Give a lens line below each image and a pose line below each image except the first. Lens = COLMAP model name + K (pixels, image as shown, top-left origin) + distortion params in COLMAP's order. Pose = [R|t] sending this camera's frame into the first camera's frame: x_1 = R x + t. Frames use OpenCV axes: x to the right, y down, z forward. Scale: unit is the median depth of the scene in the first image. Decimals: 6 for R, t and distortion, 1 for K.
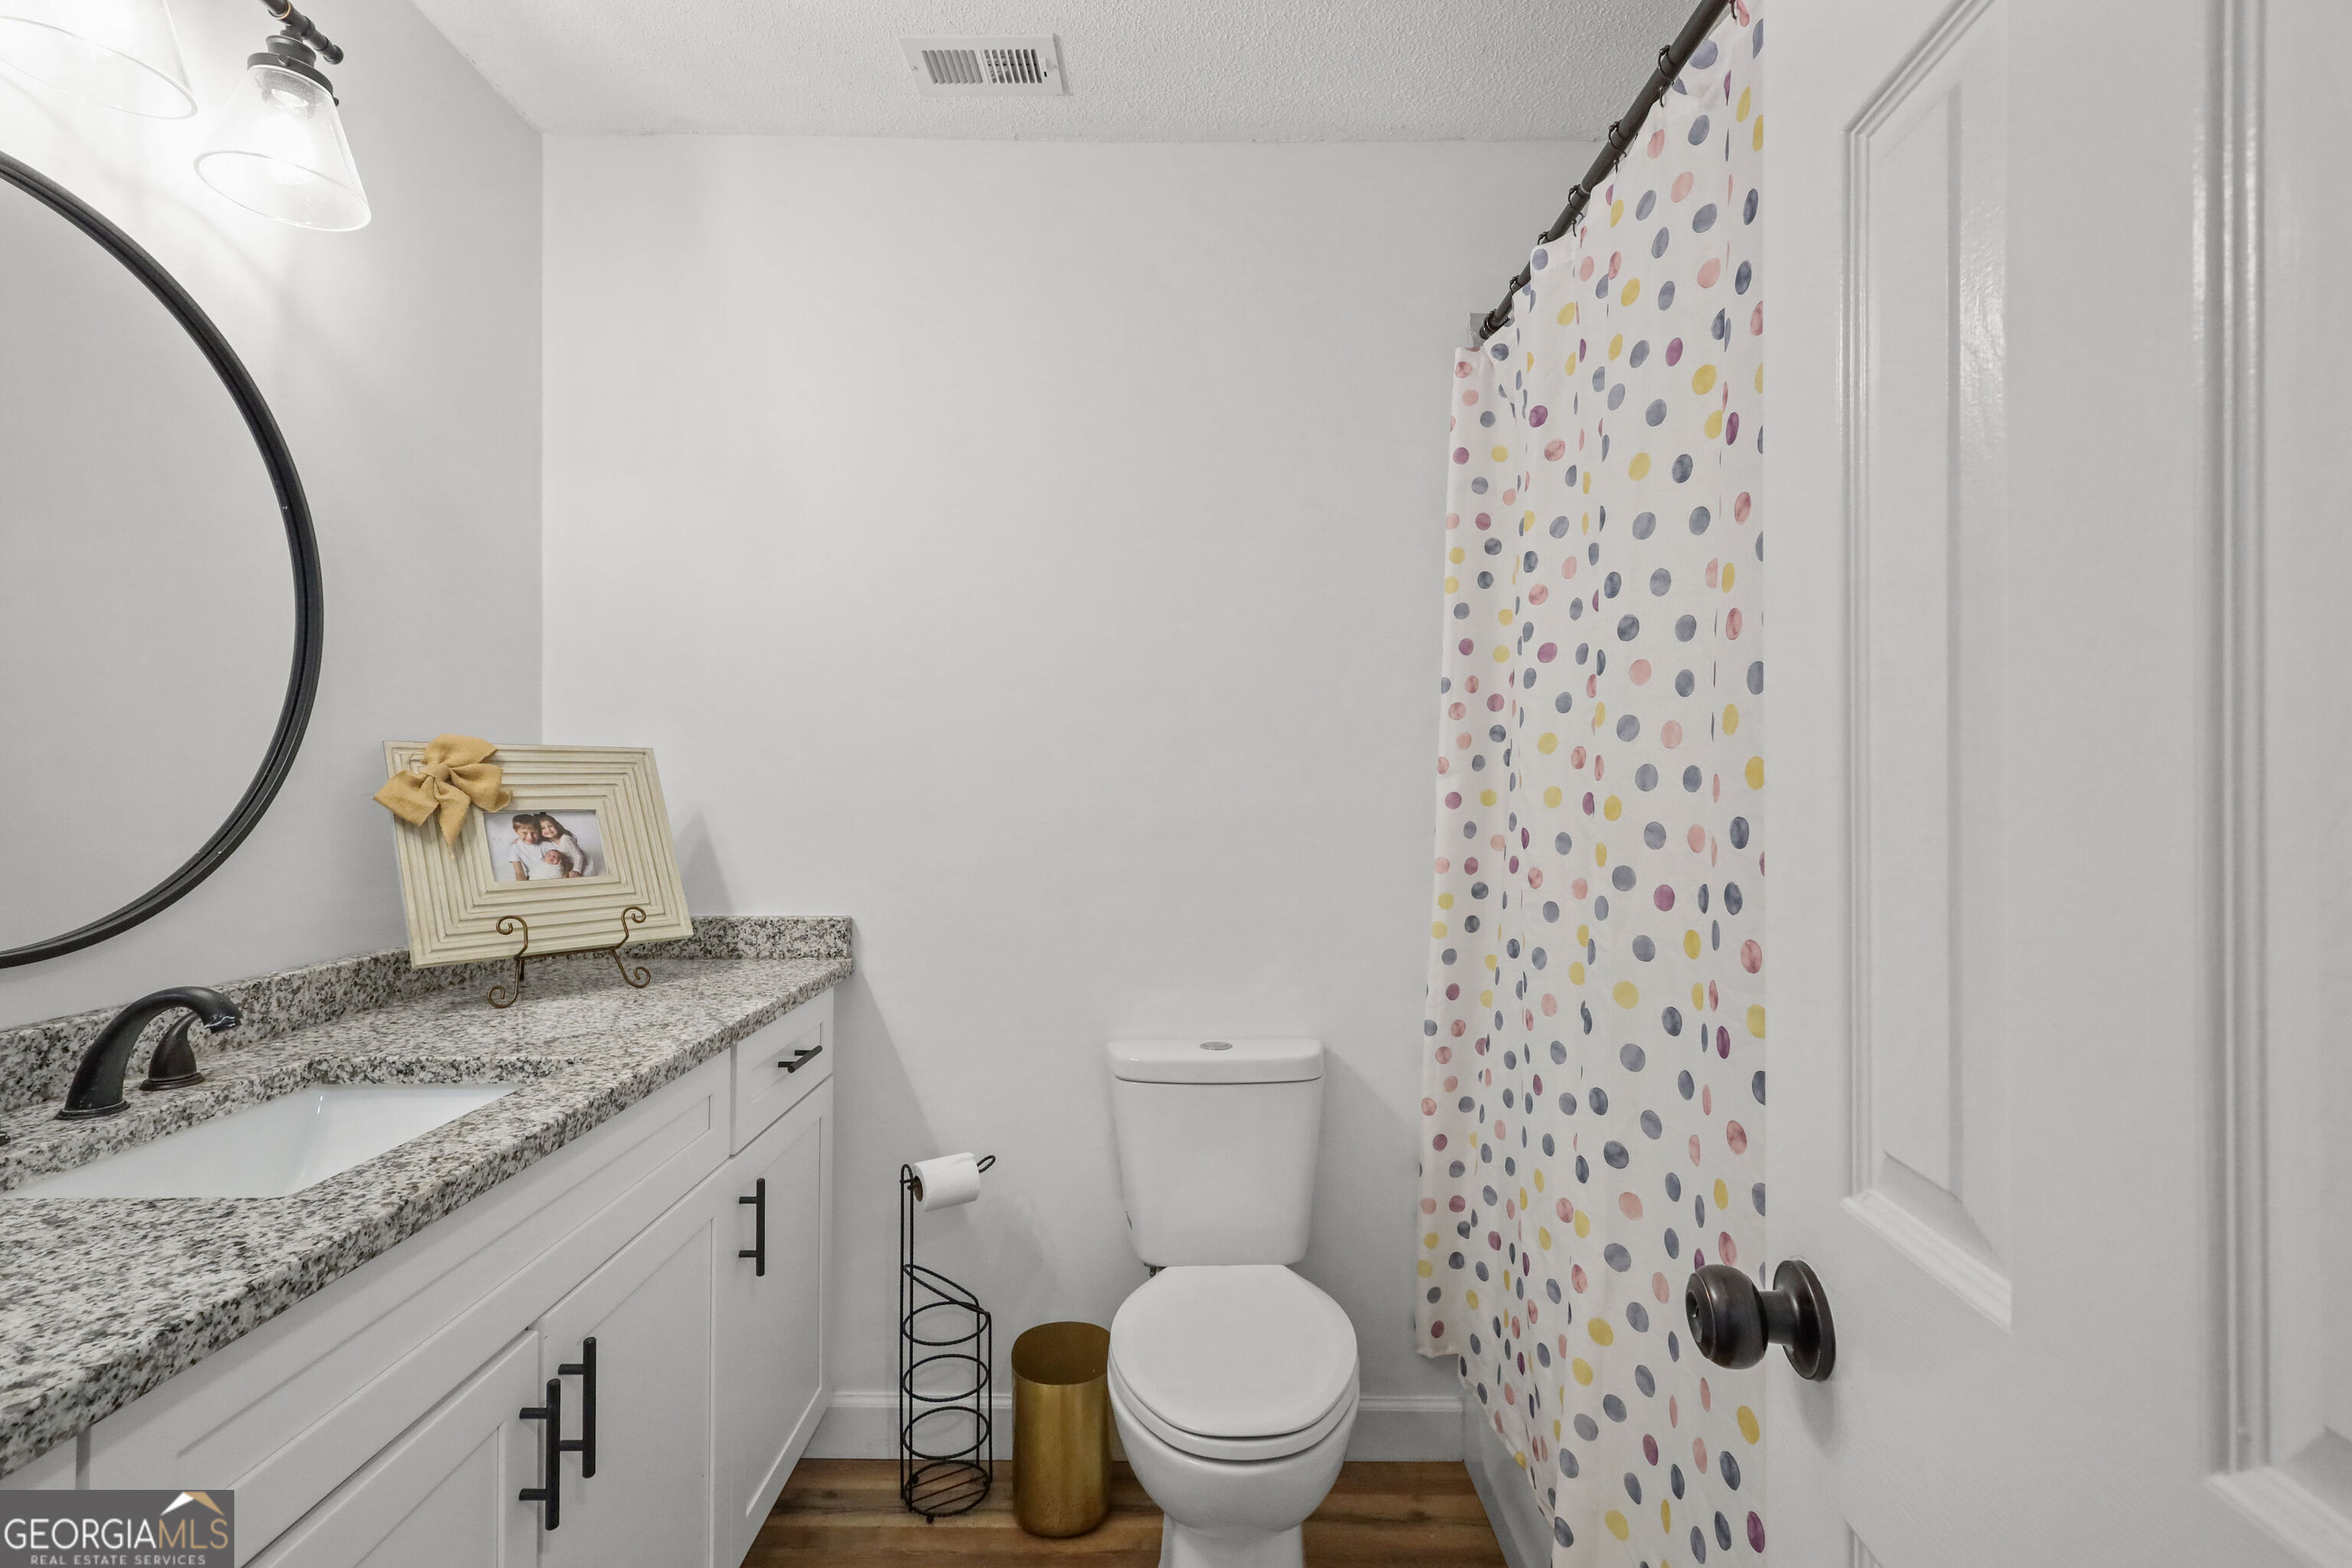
lens RADIAL K [[1087.3, 0, 1176.0], [0, 1087.3, 784.0], [0, 0, 1]] dist [0.000856, -0.000261]
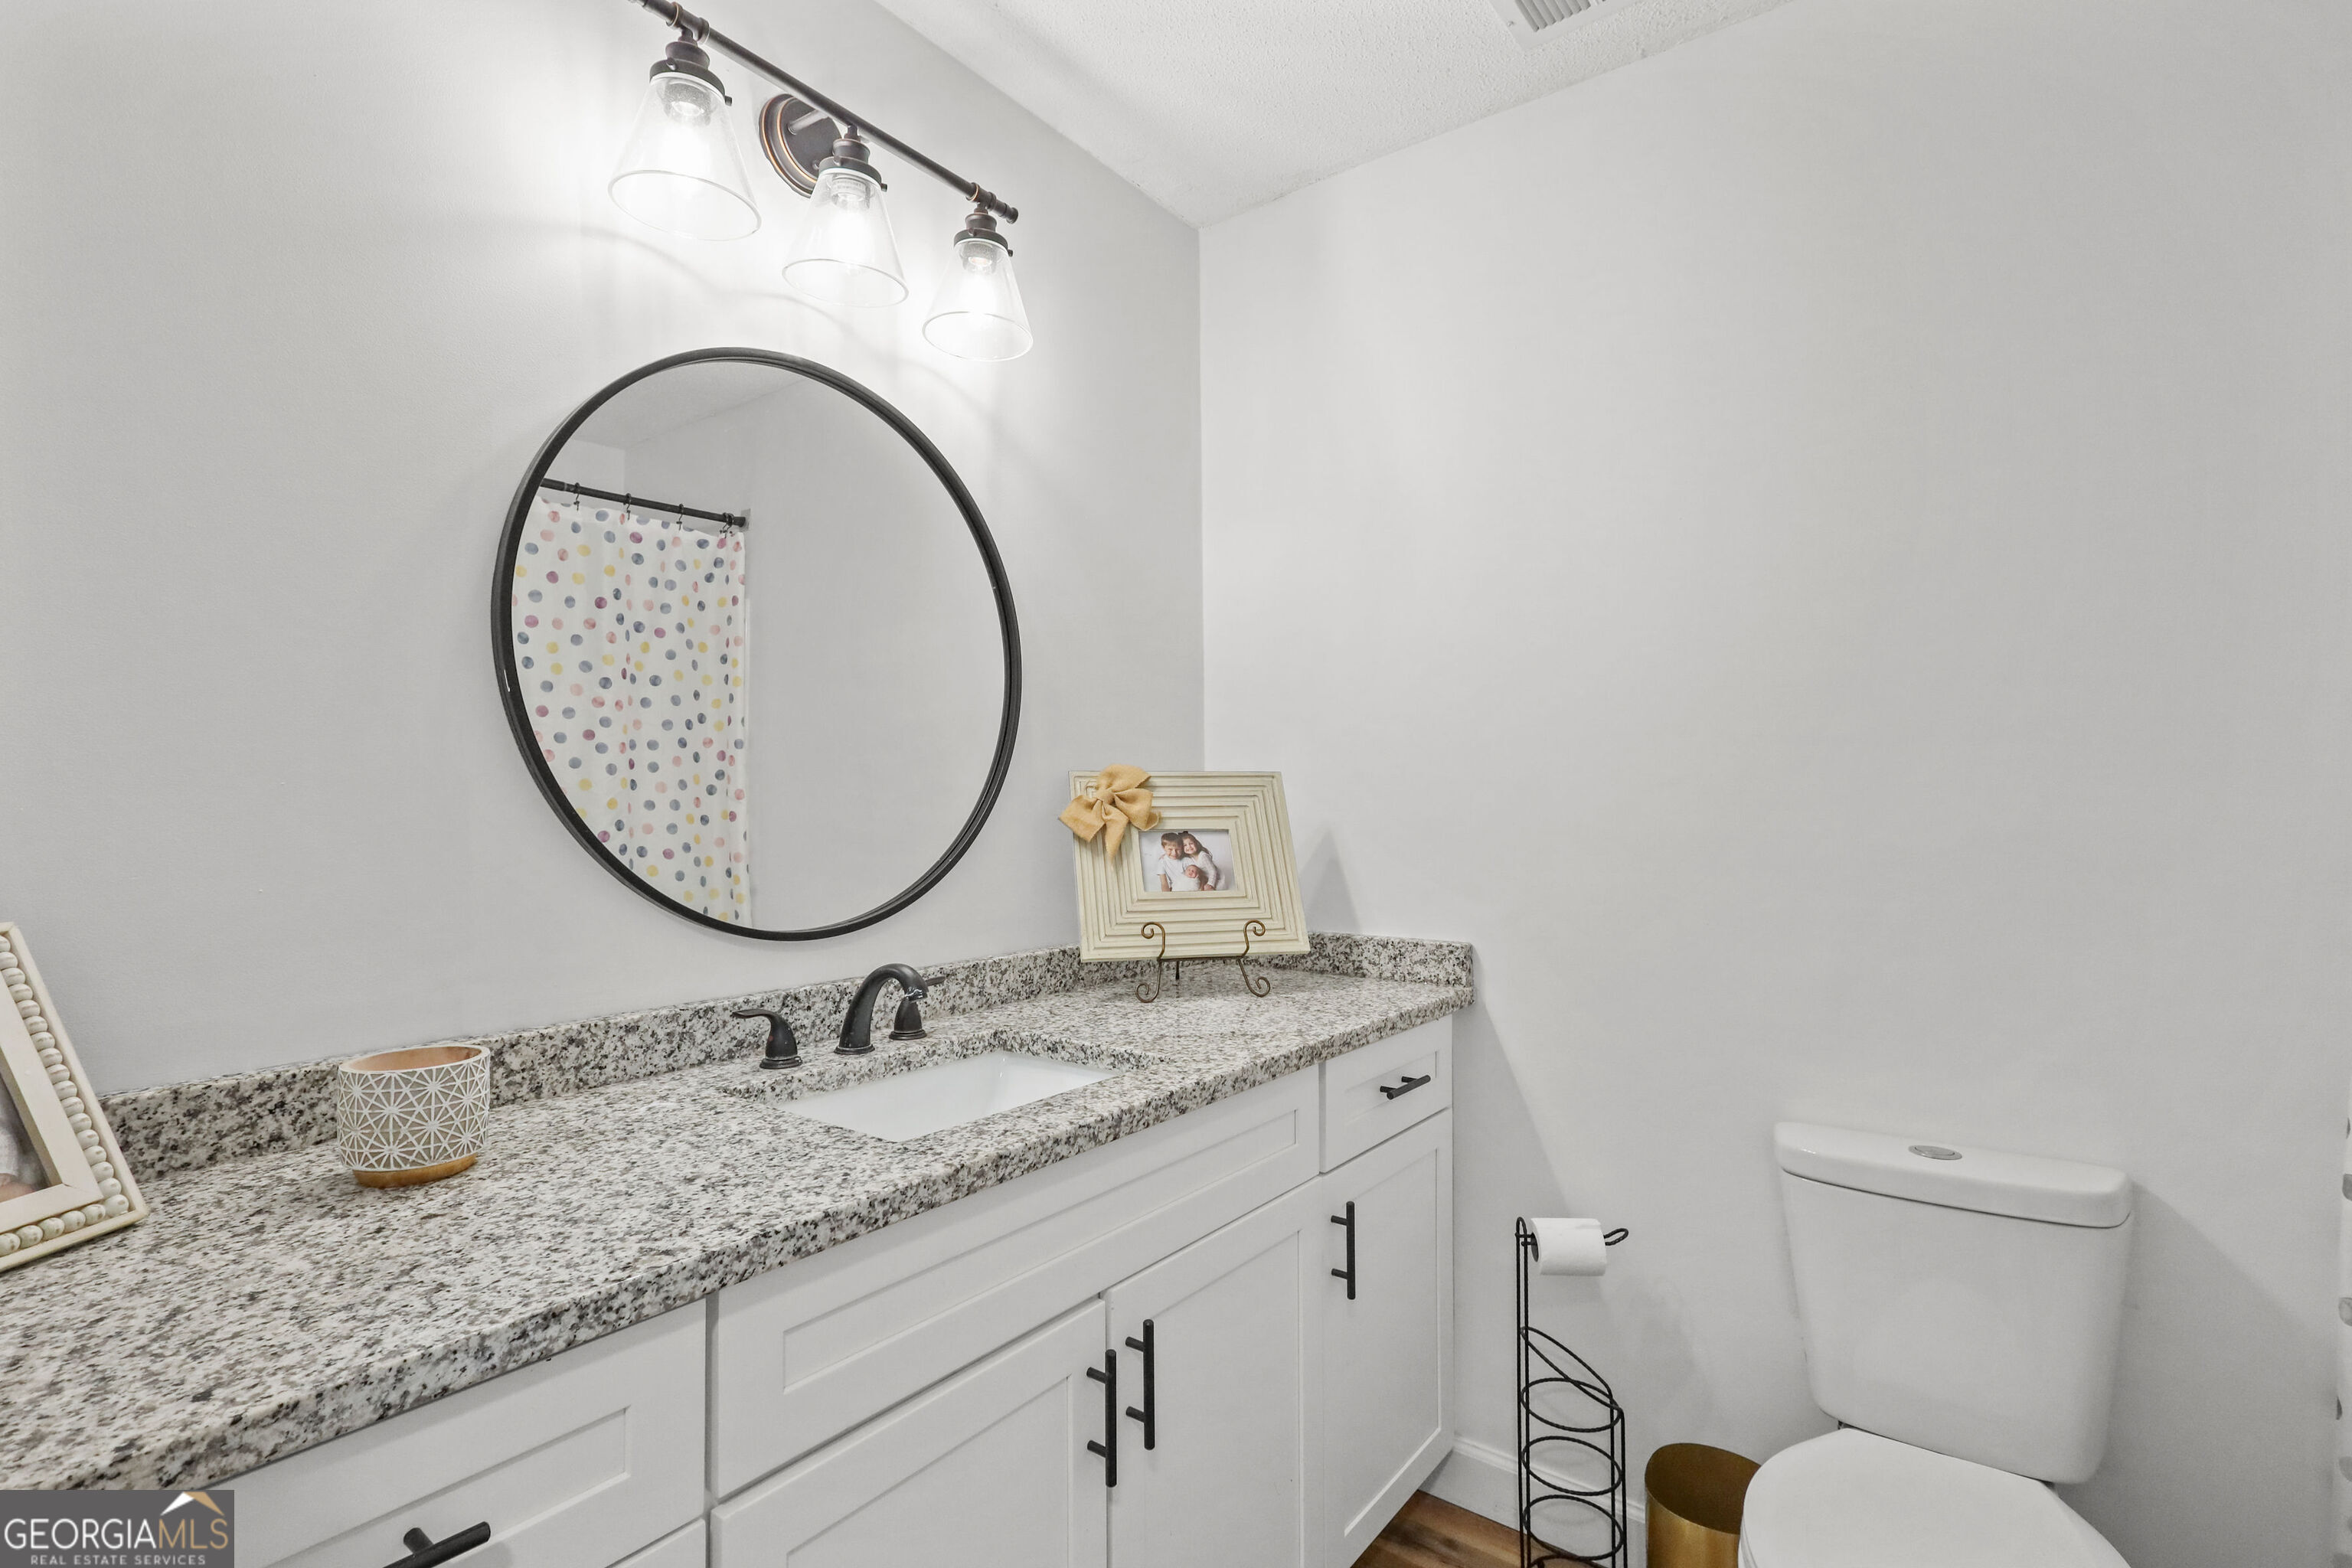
lens RADIAL K [[1092.8, 0, 1176.2], [0, 1092.8, 799.6], [0, 0, 1]] dist [0.000516, 0.000350]
pose [[0.795893, -0.006129, -0.605406, 0.111093], [0.004809, 0.999981, -0.003802, -0.002765], [0.605418, 0.000114, 0.795907, 0.117885]]
